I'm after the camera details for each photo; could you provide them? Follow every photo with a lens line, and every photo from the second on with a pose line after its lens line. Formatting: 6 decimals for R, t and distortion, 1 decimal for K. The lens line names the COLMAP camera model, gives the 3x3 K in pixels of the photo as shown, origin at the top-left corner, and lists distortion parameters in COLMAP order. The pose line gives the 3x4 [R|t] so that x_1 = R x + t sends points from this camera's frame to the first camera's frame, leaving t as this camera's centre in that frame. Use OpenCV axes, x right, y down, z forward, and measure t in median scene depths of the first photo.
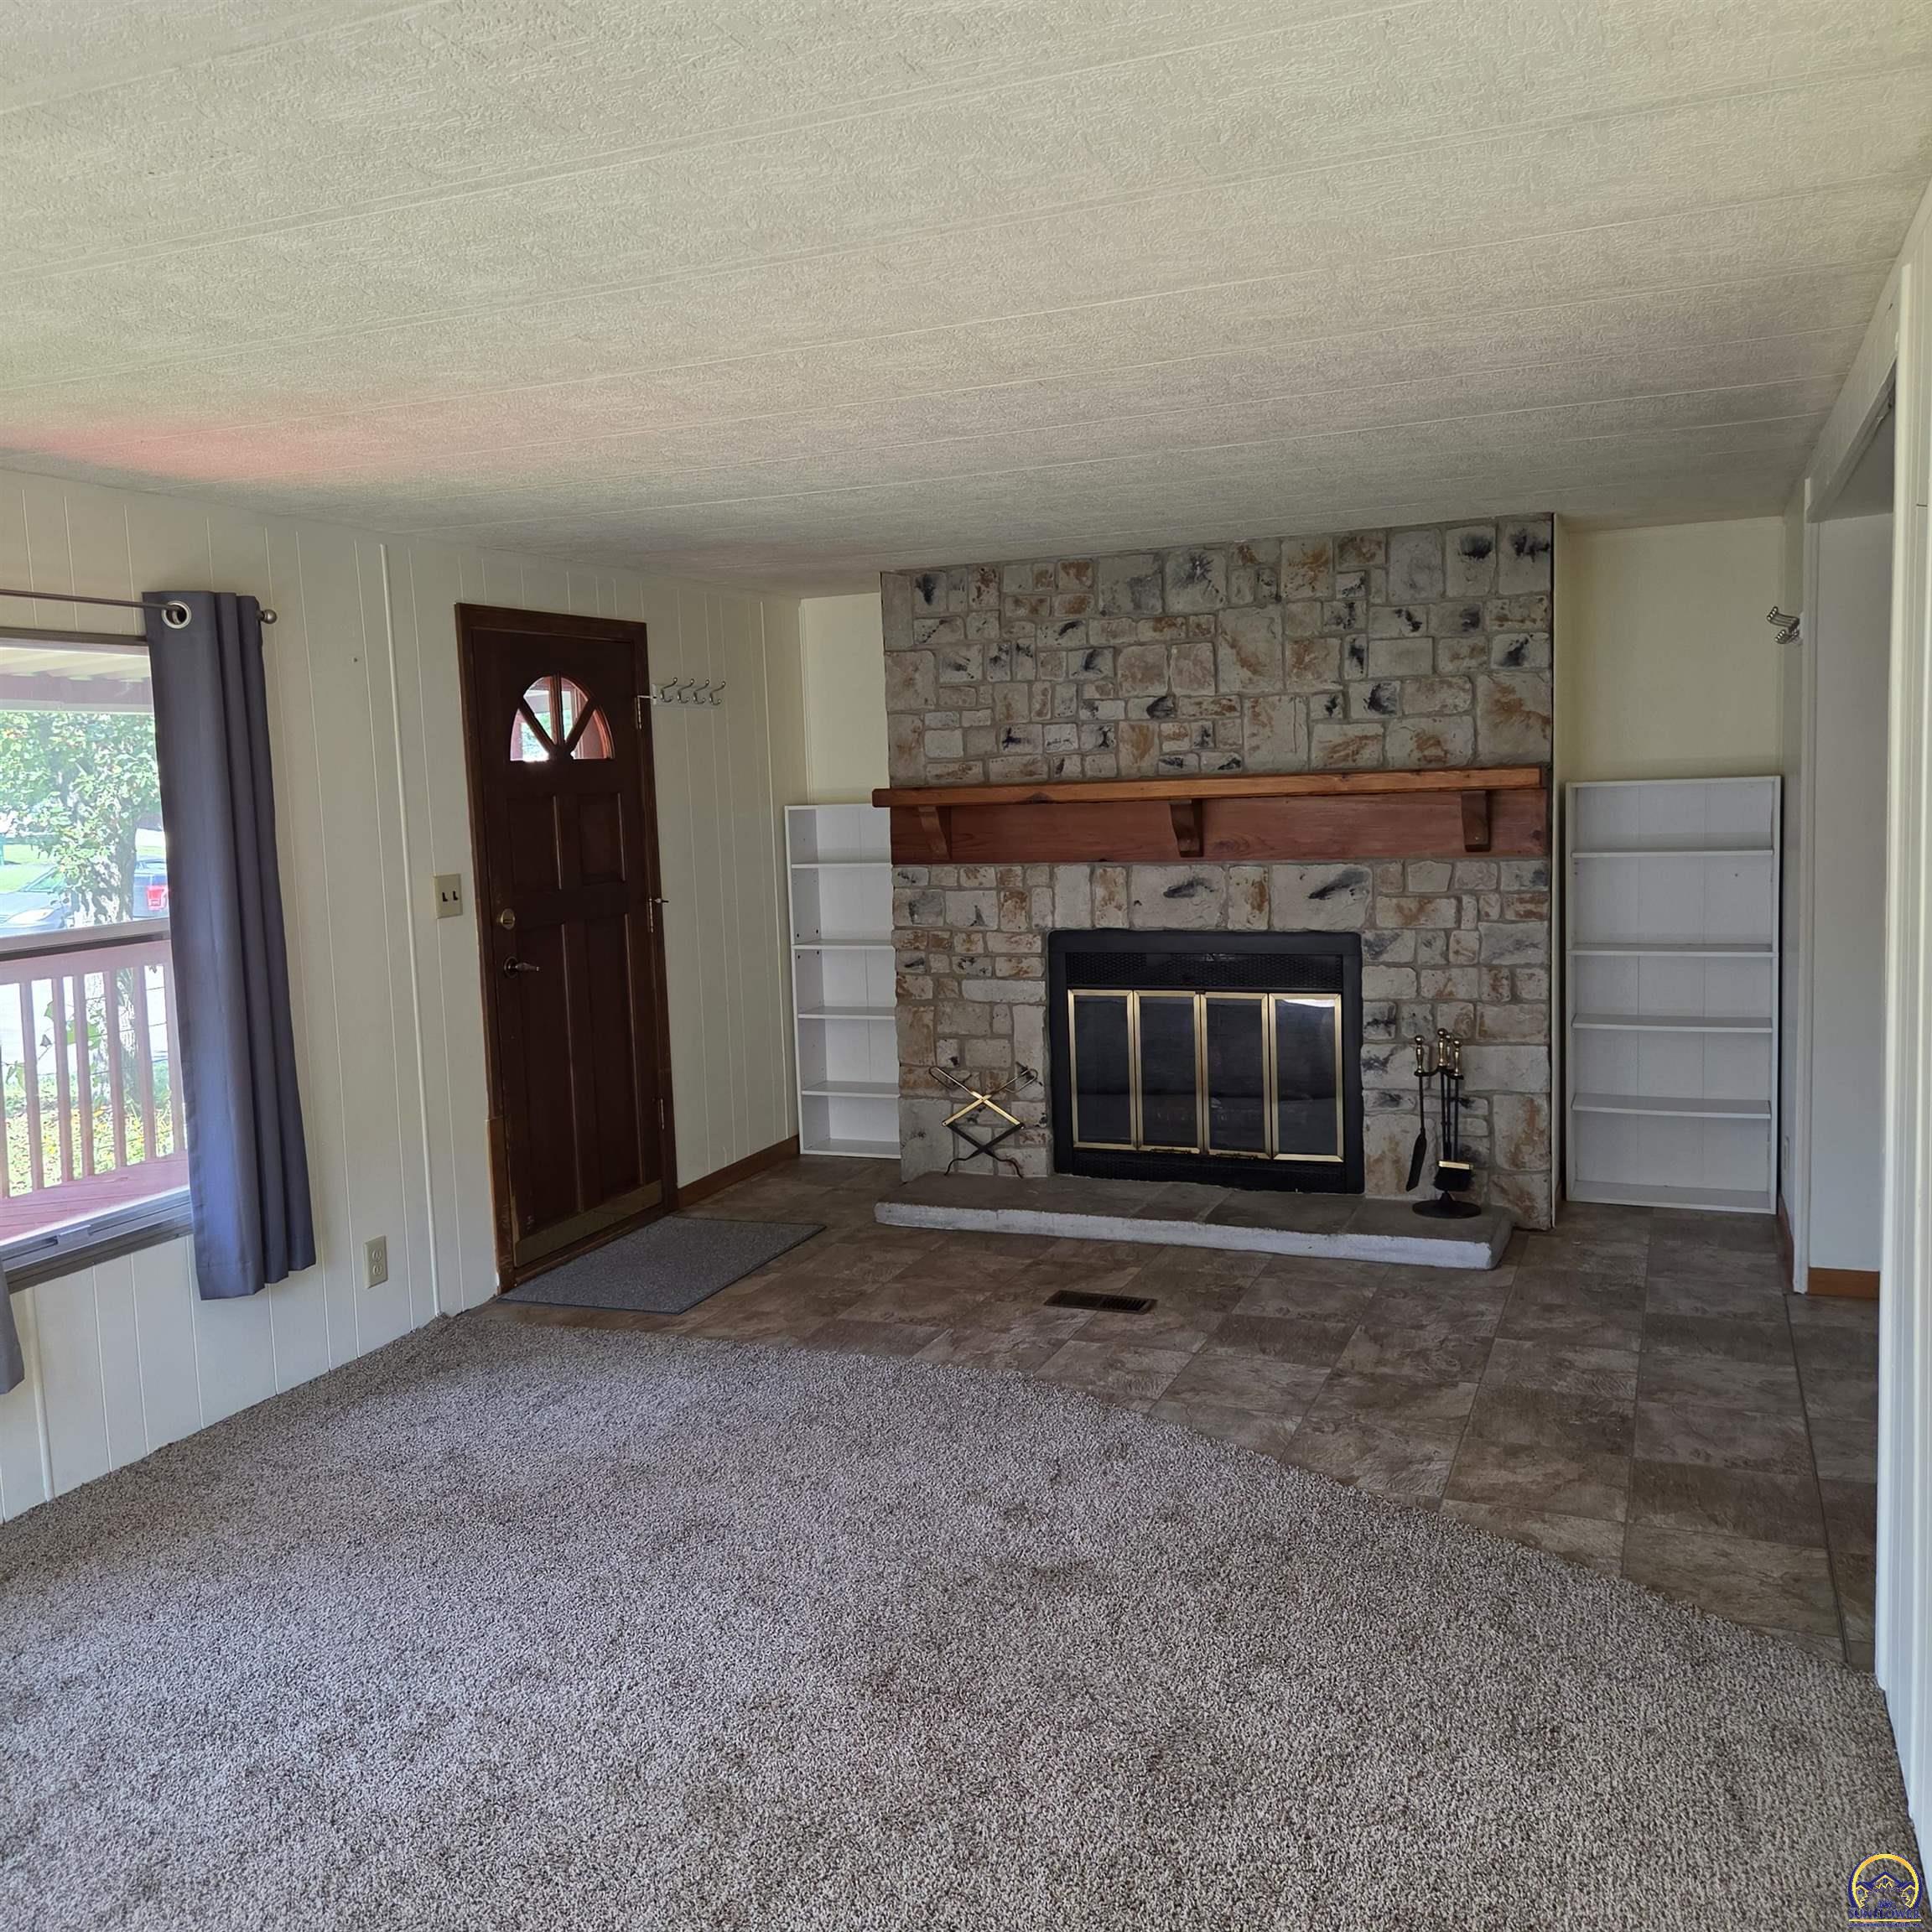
lens RADIAL K [[1706.2, 0, 966.0], [0, 1706.2, 966.0], [0, 0, 1]] dist [0.074556, -0.095816]
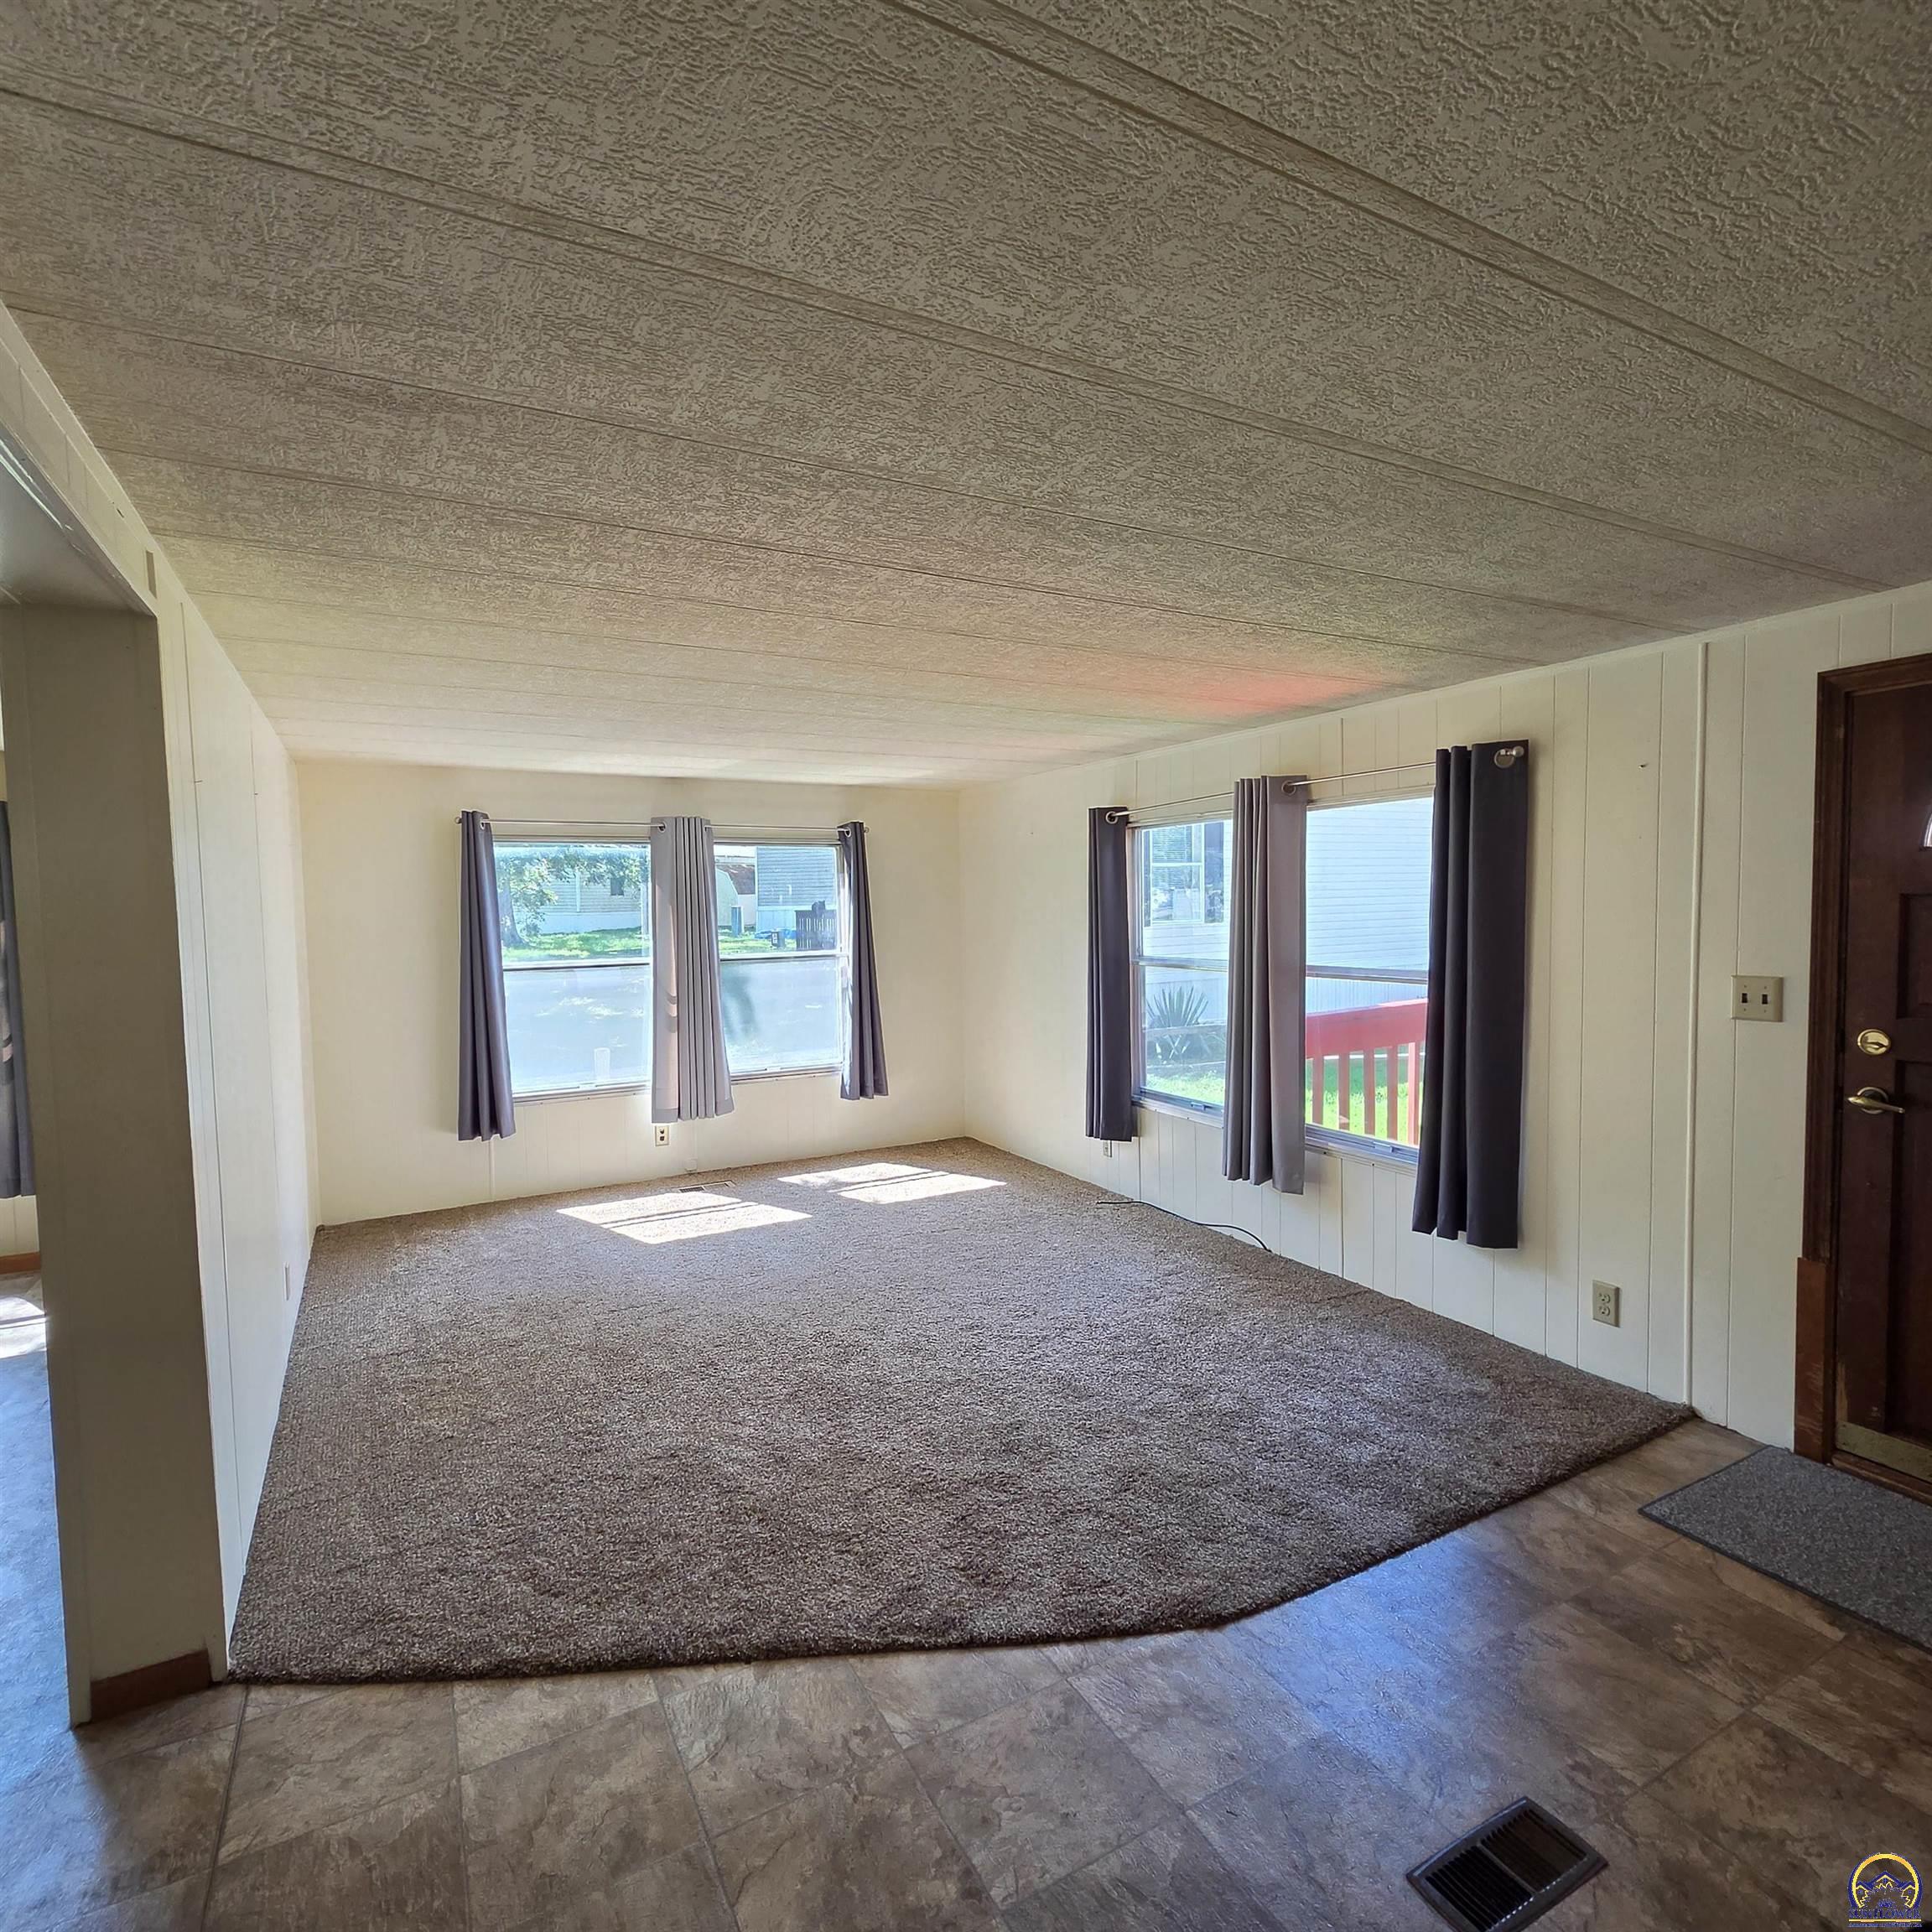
lens RADIAL K [[1052.3, 0, 966.0], [0, 1052.3, 966.0], [0, 0, 1]] dist [0.002262, 0.000886]
pose [[-0.624593, 0.096115, -0.775013, 0.368756], [-0.044741, 0.986363, 0.158384, -0.116383], [0.779668, 0.133600, -0.611776, 0.909636]]
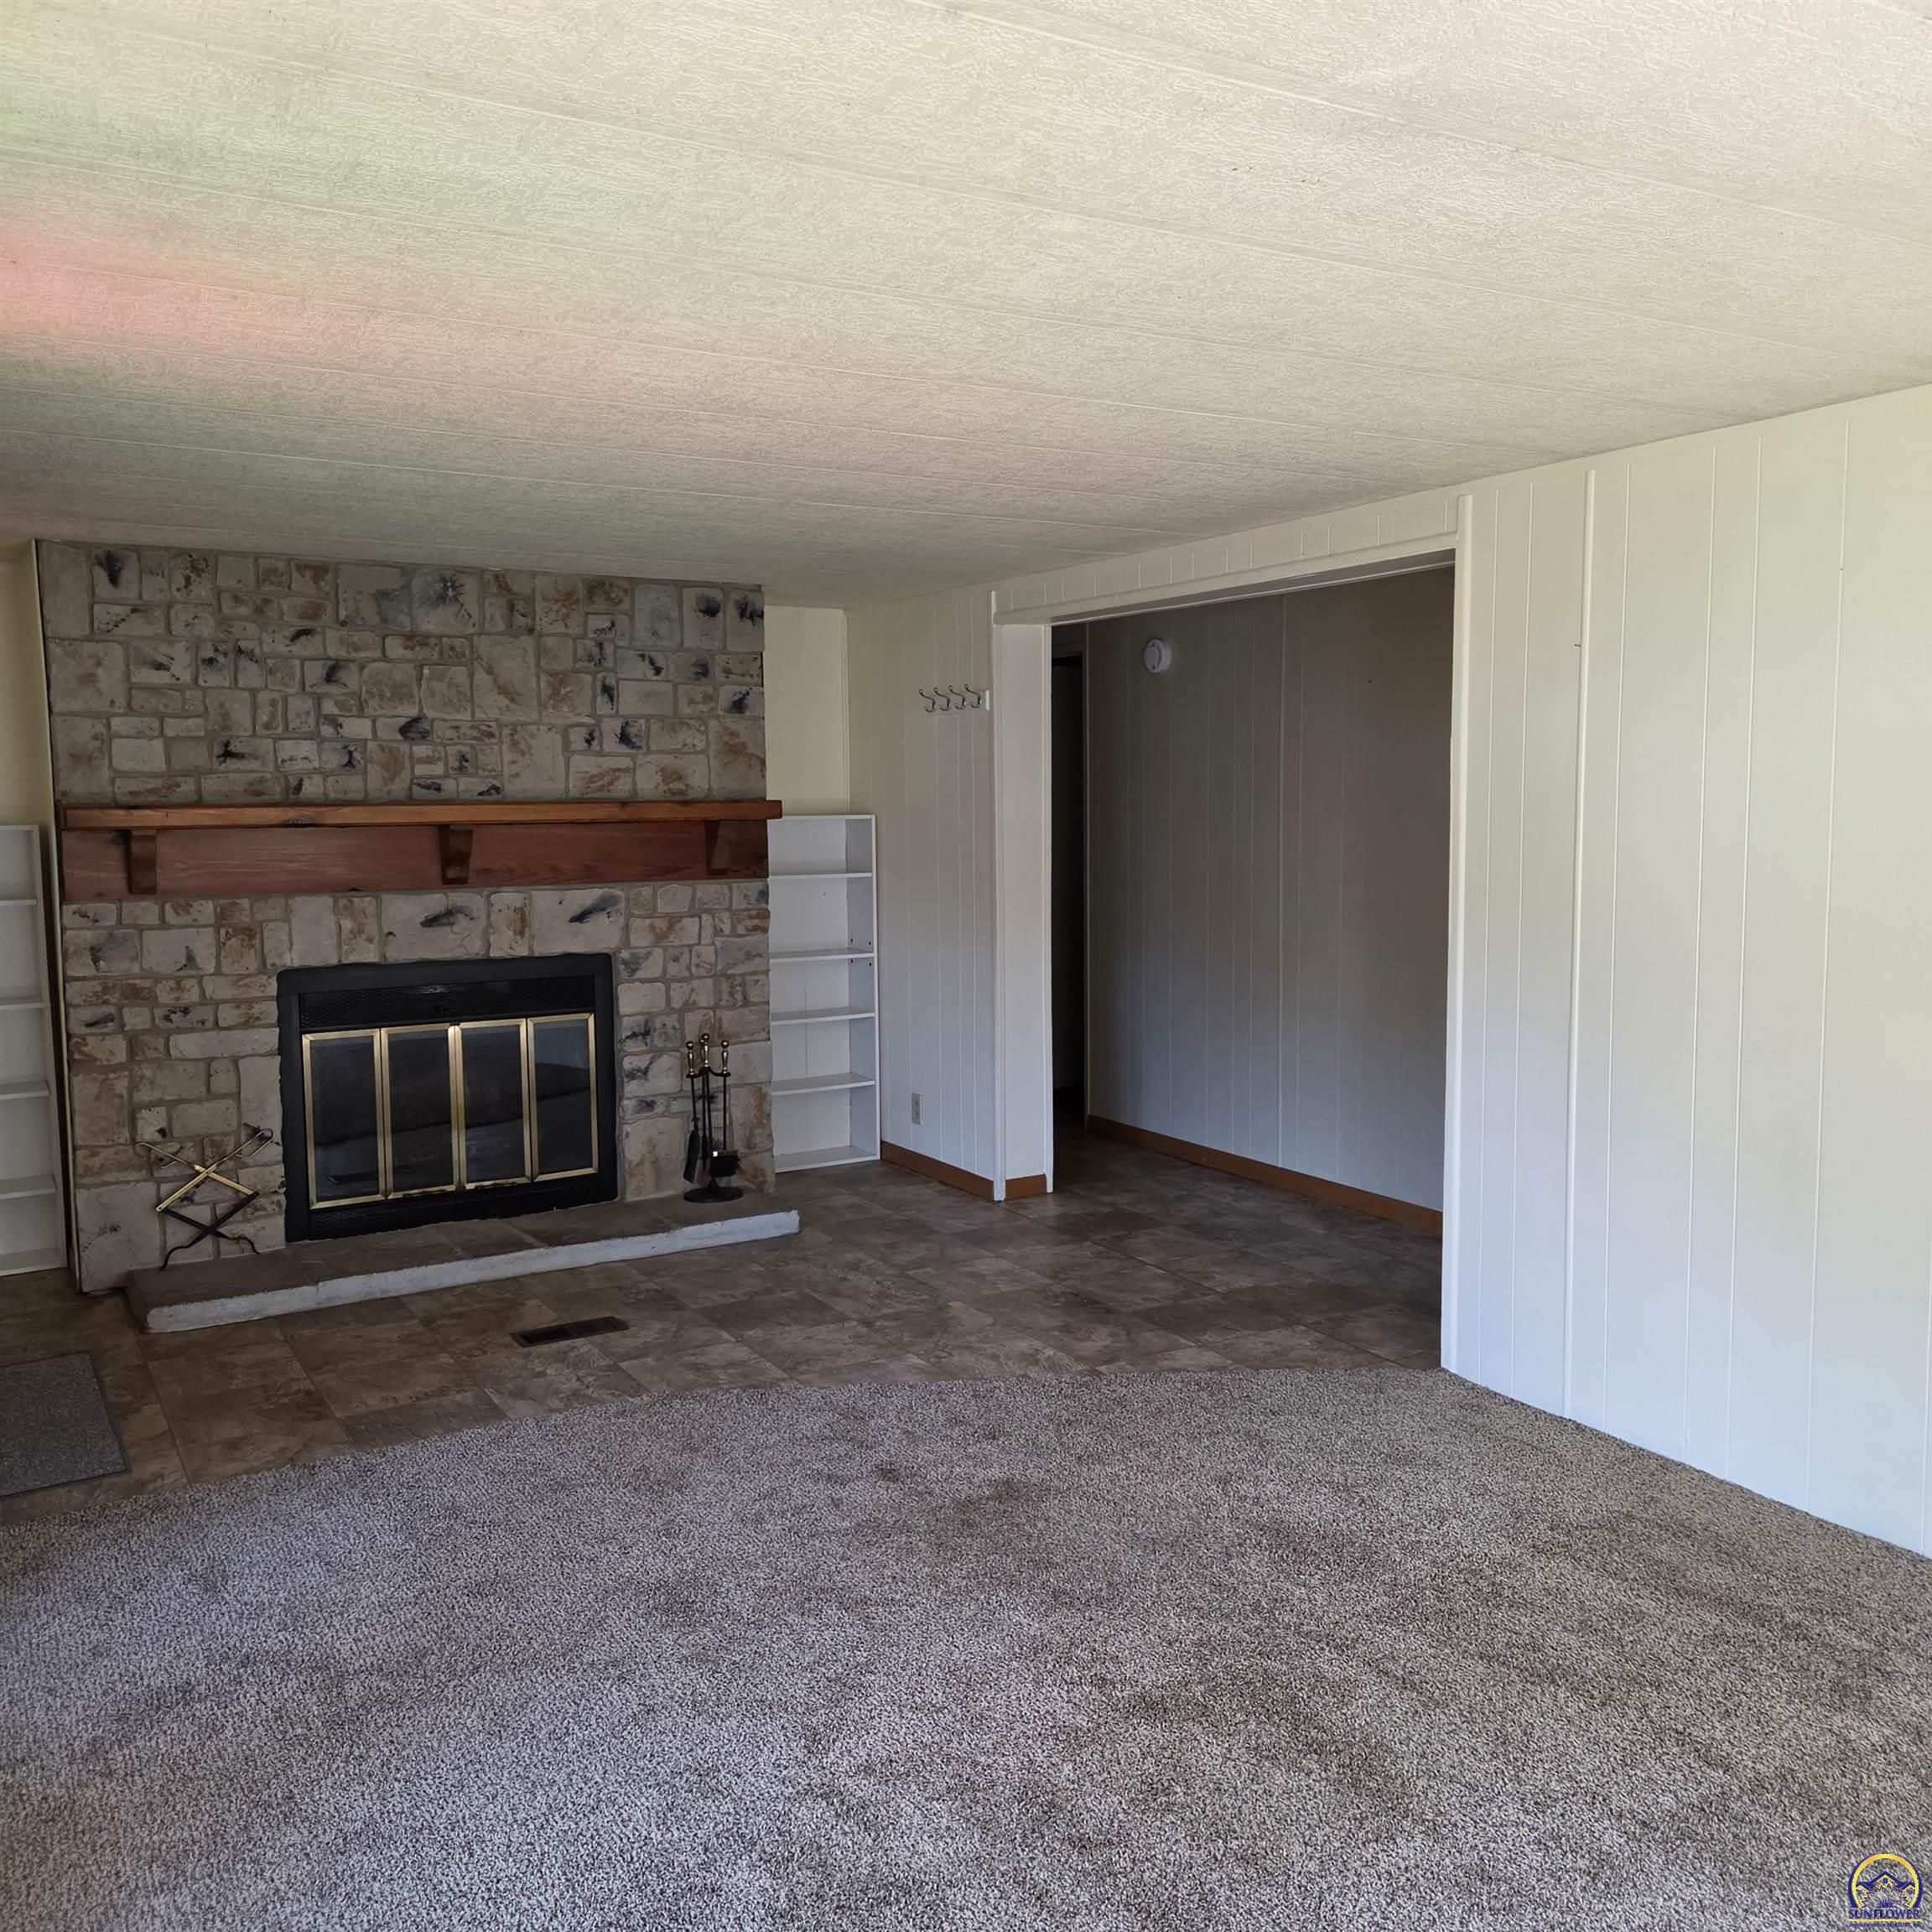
lens RADIAL K [[1706.2, 0, 966.0], [0, 1706.2, 966.0], [0, 0, 1]] dist [0.074556, -0.095816]
pose [[0.601652, -0.051281, 0.797110, -0.492060], [0.077147, 0.997002, 0.005910, -0.000626], [-0.795024, 0.057939, 0.603805, 0.187584]]
